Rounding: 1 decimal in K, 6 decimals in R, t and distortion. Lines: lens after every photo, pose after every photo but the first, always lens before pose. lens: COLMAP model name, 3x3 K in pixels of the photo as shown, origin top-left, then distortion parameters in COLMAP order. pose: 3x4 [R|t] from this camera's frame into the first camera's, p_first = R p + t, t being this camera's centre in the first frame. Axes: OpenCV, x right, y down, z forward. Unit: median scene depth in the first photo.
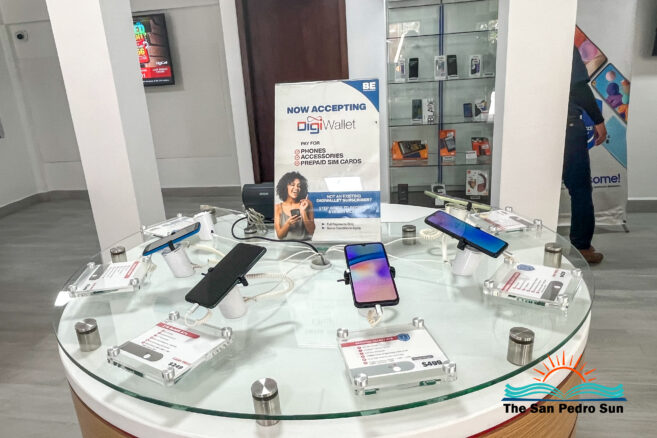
lens RADIAL K [[480.2, 0, 328.2], [0, 480.2, 218.8], [0, 0, 1]] dist [-0.004419, -0.000759]
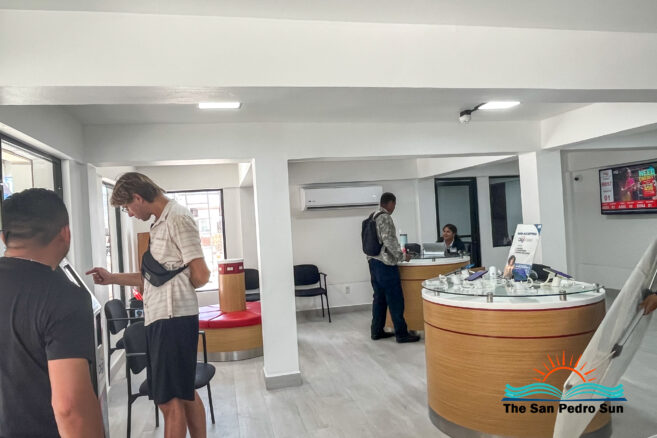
lens RADIAL K [[480.2, 0, 328.2], [0, 480.2, 218.9], [0, 0, 1]] dist [-0.004419, -0.000759]
pose [[0.379806, 0.040754, -0.924168, 2.067106], [-0.252597, 0.965632, -0.061228, 0.139001], [0.889911, 0.256697, 0.377048, -1.043392]]
